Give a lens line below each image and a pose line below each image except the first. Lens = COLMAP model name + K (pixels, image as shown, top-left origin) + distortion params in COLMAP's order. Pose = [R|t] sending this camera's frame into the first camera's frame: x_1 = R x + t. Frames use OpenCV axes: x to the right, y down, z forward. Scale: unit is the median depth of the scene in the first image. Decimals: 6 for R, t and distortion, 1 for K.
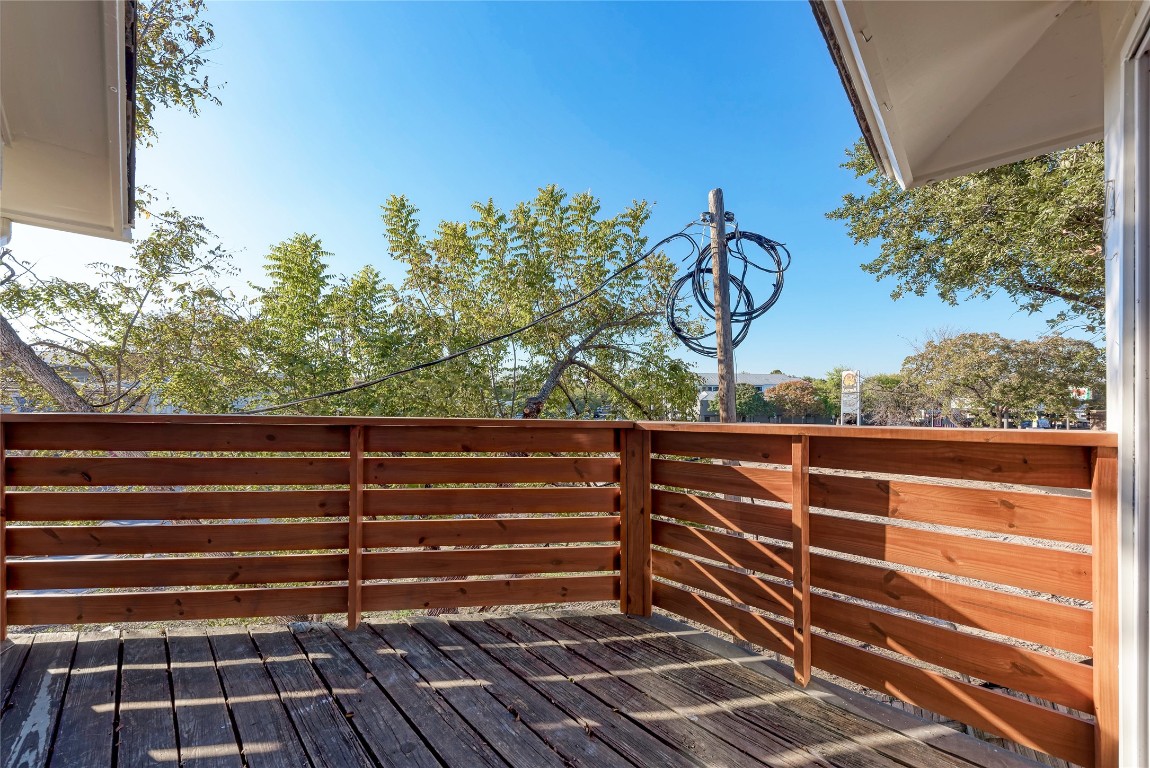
lens RADIAL K [[412.2, 0, 577.2], [0, 412.2, 390.3], [0, 0, 1]] dist [0.001122, -0.000139]
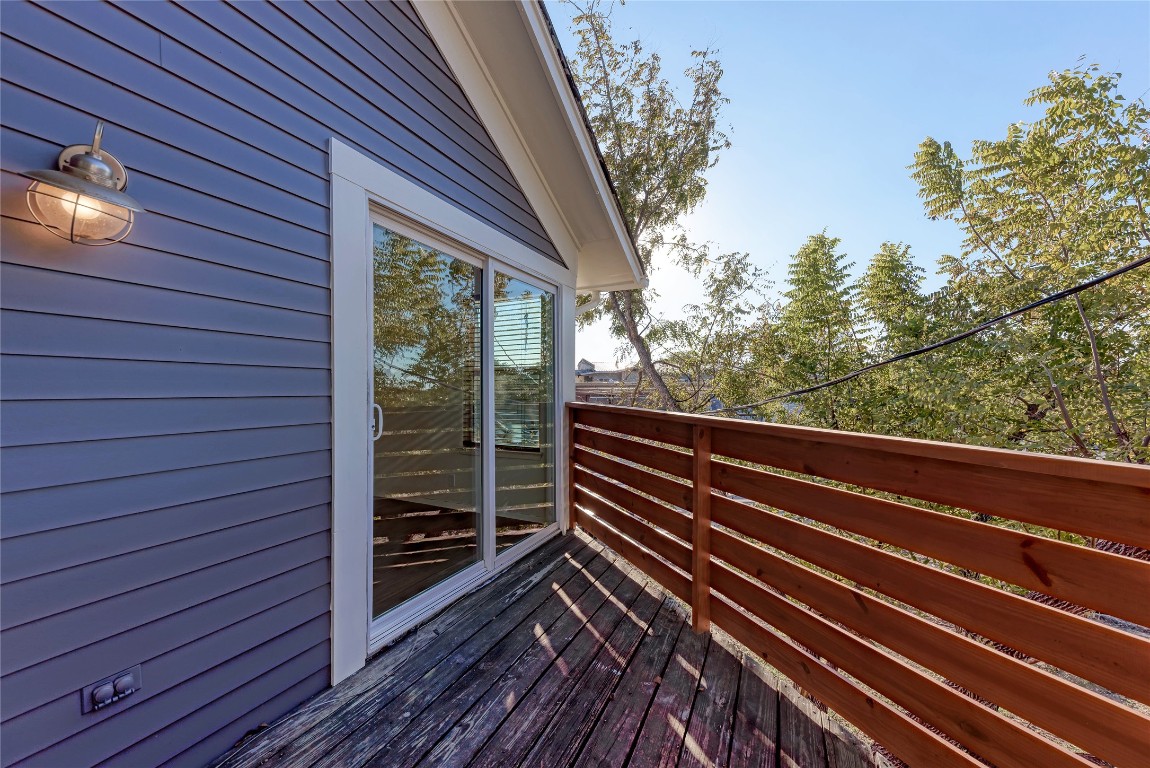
lens RADIAL K [[412.2, 0, 579.7], [0, 412.2, 381.4], [0, 0, 1]] dist [0.001122, -0.000139]
pose [[0.305028, -0.026052, -0.951987, 0.302589], [0.009538, 0.999659, -0.024301, -0.000655], [0.952296, -0.001668, 0.305173, 0.395610]]
